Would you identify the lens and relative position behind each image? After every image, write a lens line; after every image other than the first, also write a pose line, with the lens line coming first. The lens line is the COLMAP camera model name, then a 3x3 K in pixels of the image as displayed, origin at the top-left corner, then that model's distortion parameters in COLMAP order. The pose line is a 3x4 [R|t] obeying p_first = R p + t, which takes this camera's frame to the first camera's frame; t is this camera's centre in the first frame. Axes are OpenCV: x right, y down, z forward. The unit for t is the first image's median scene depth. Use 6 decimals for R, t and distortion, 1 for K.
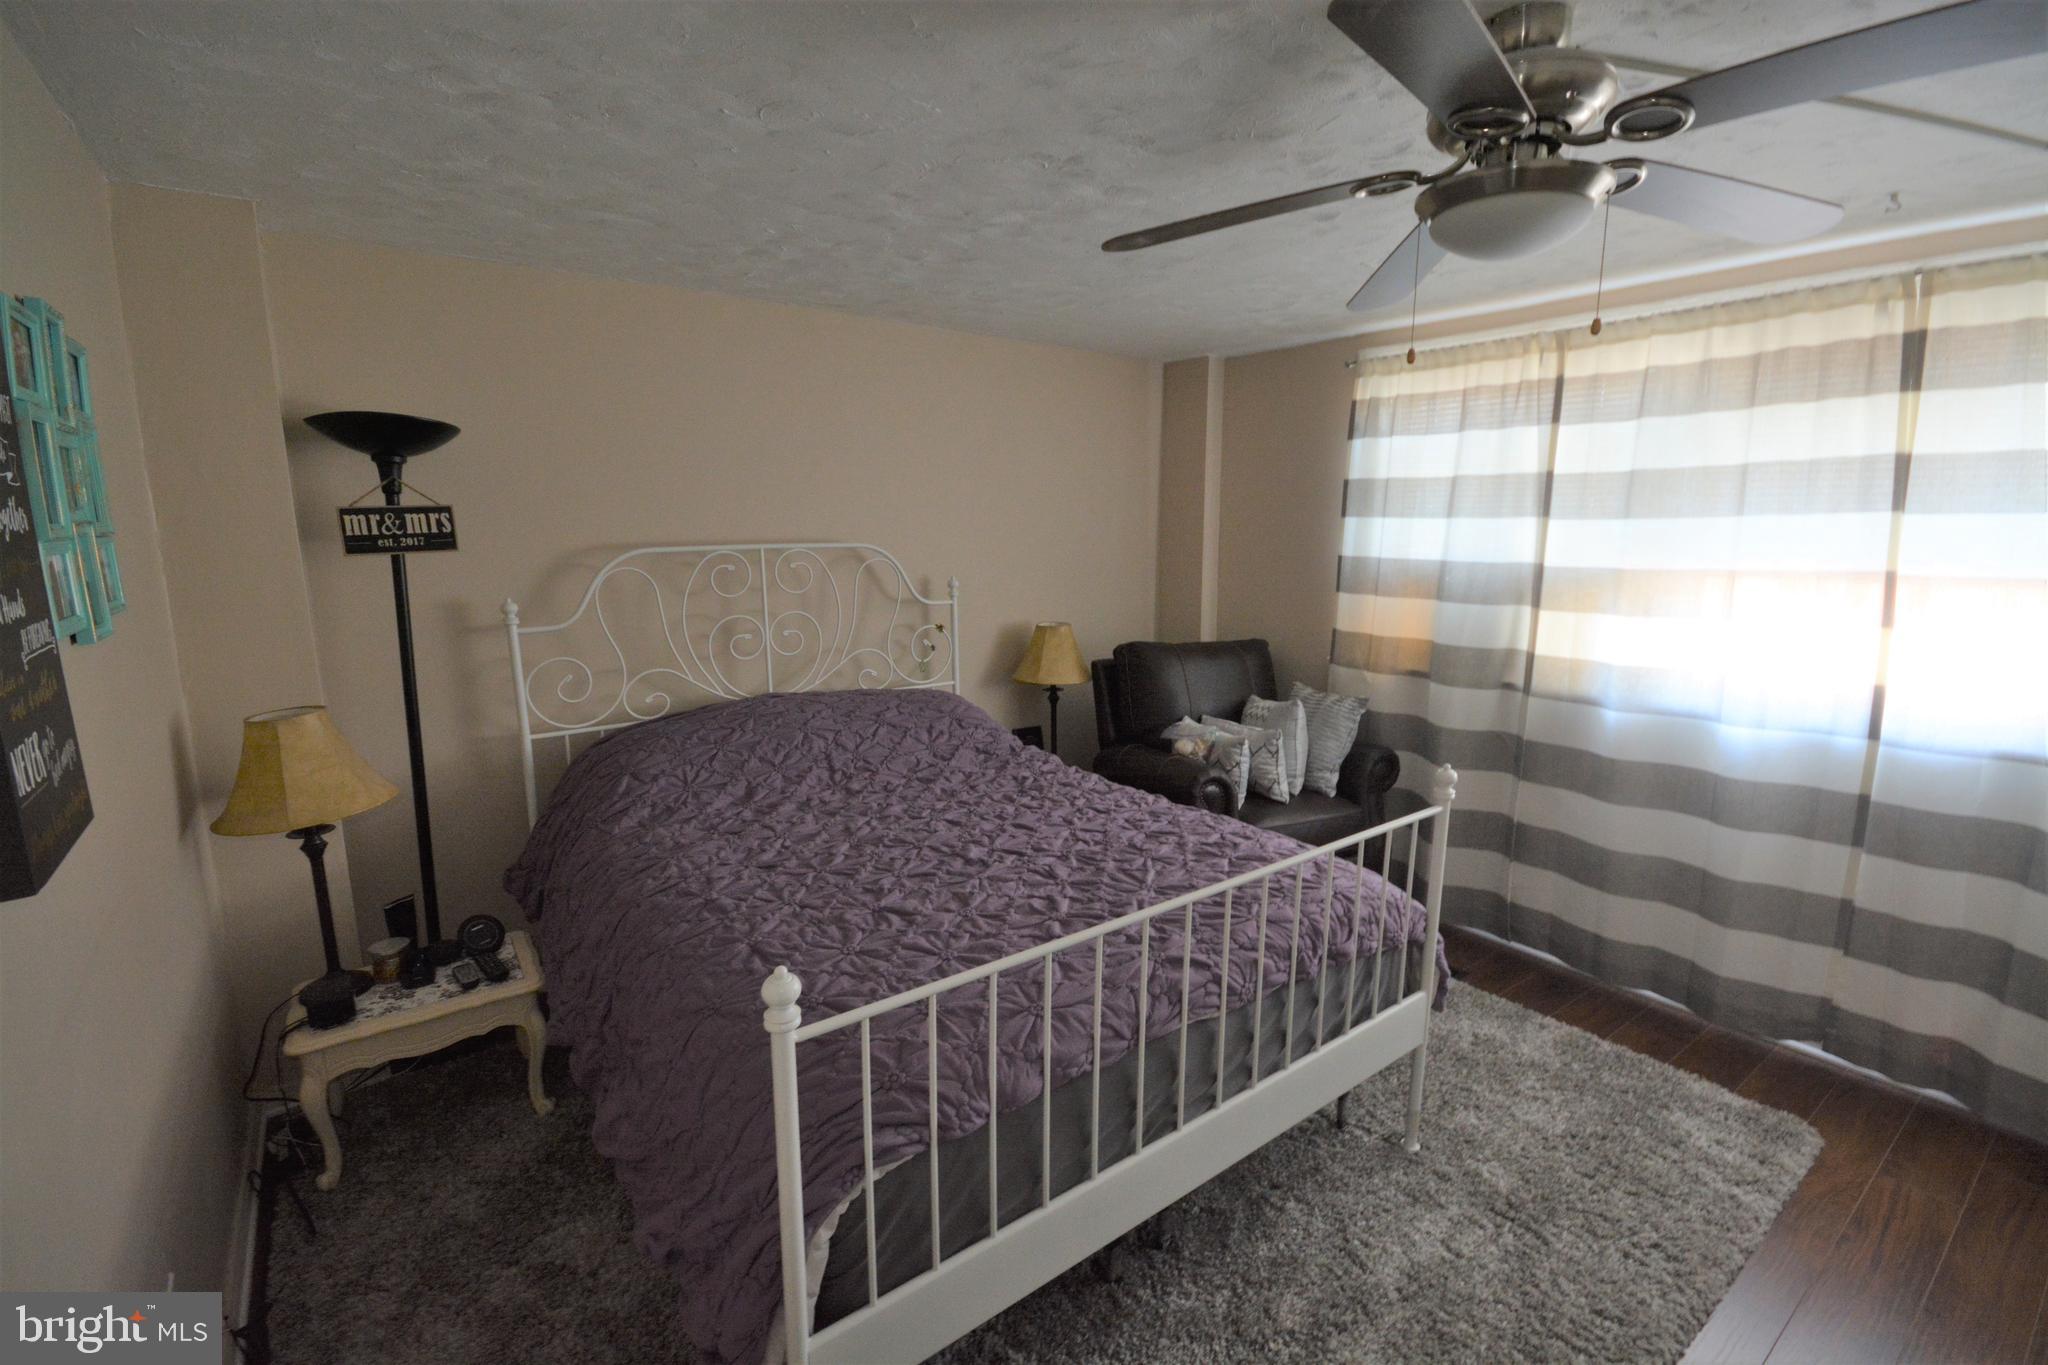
lens RADIAL K [[907.0, 0, 1021.3], [0, 907.0, 677.0], [0, 0, 1]] dist [-0.000049, -0.005061]
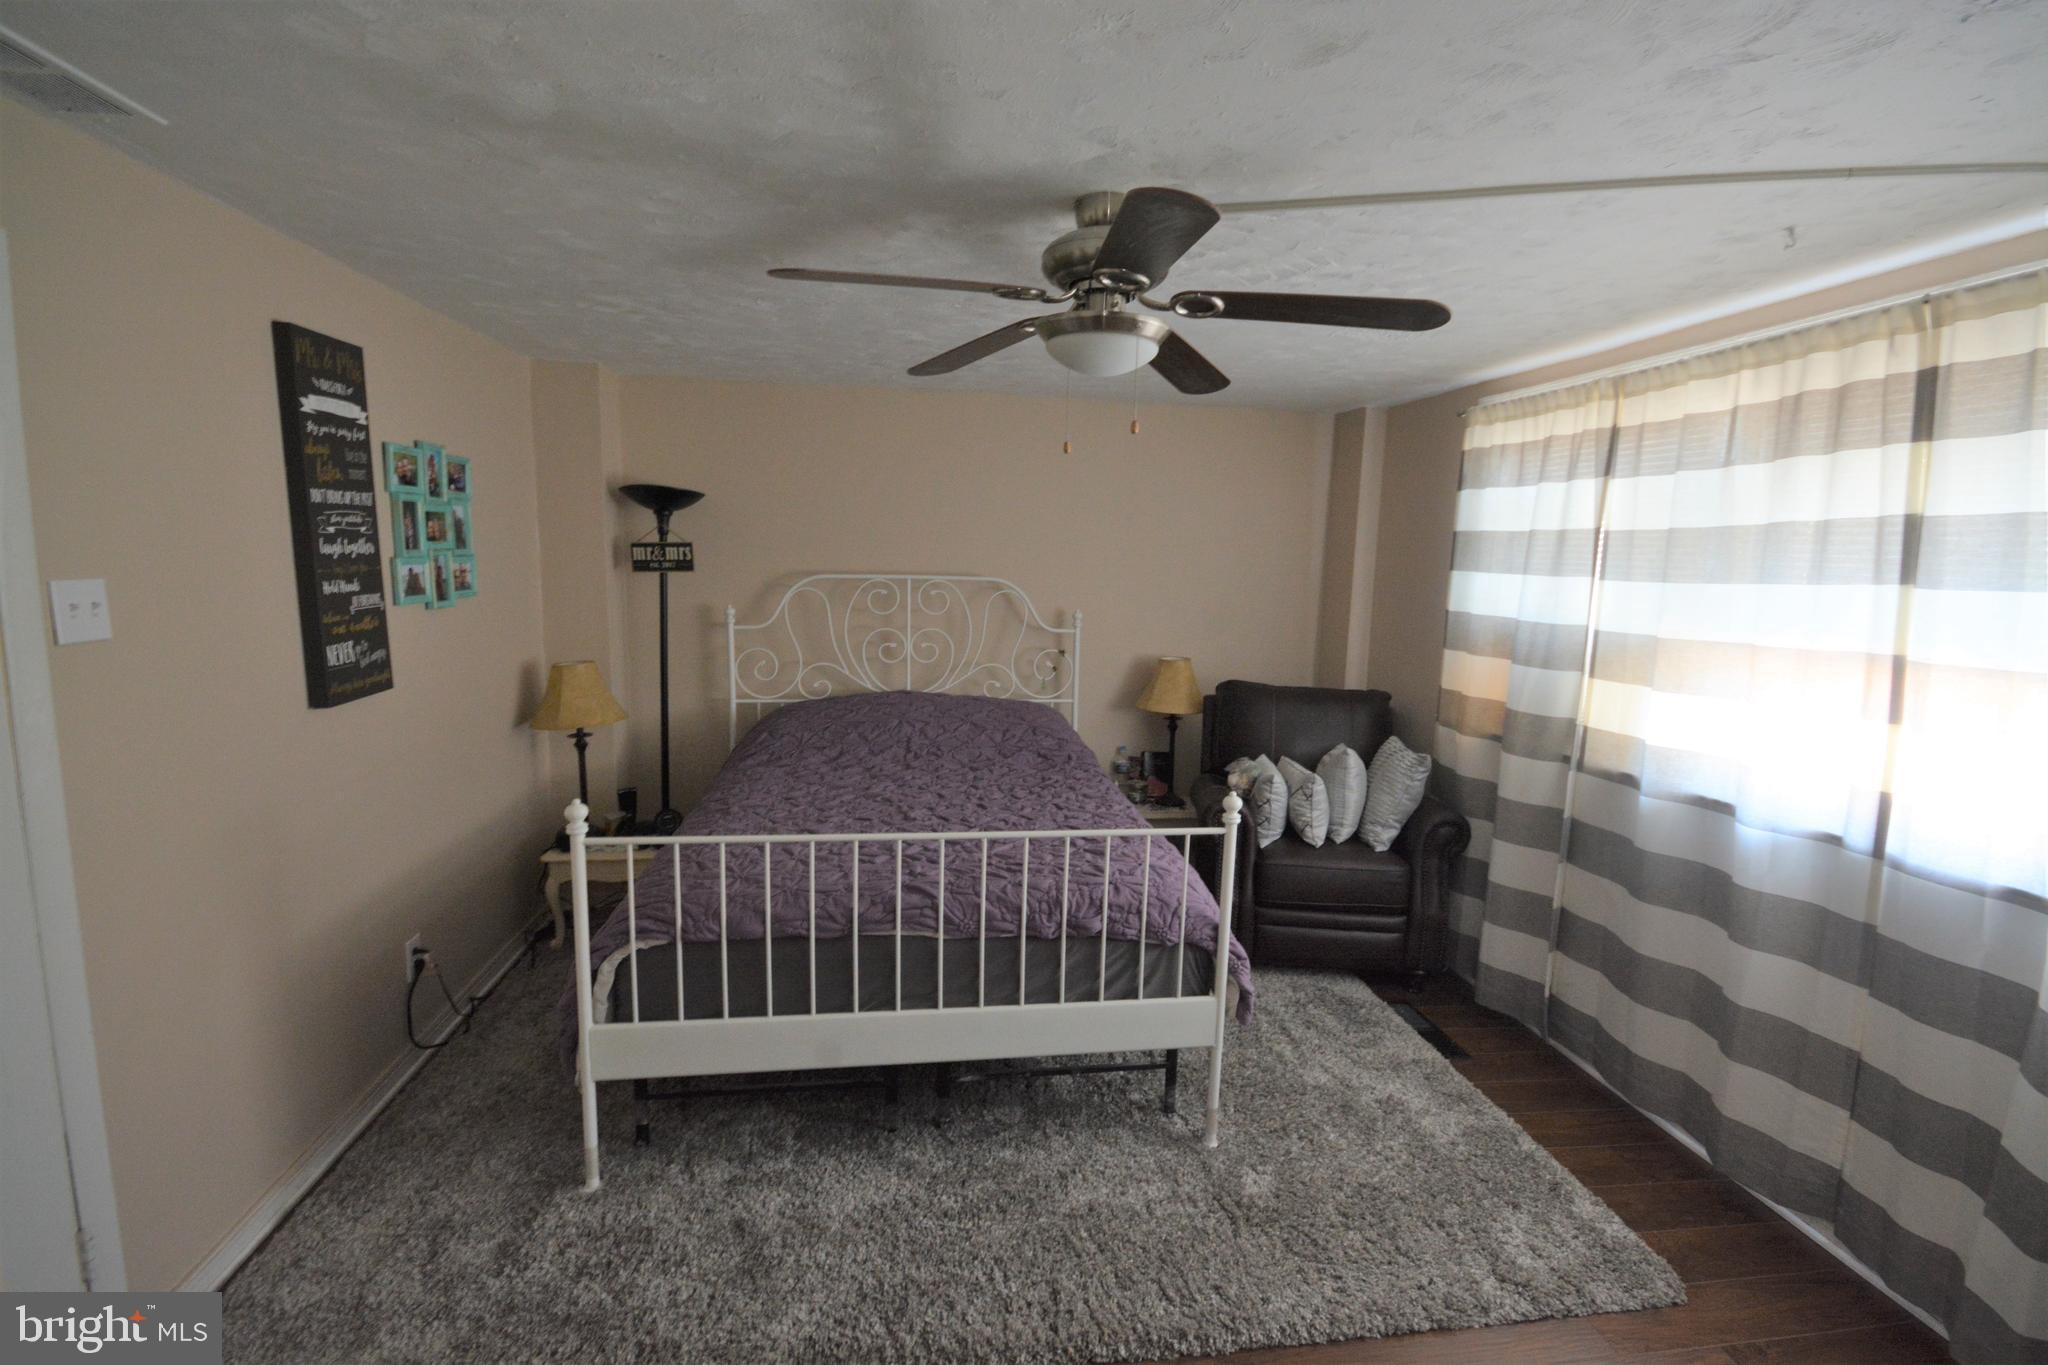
lens RADIAL K [[930.6, 0, 1025.5], [0, 930.6, 684.7], [0, 0, 1]] dist [-0.011585, 0.000040]
pose [[0.876138, 0.091858, -0.473228, 0.576644], [-0.108445, 0.994072, -0.007818, 0.001799], [0.469704, 0.058169, 0.880906, -0.099333]]
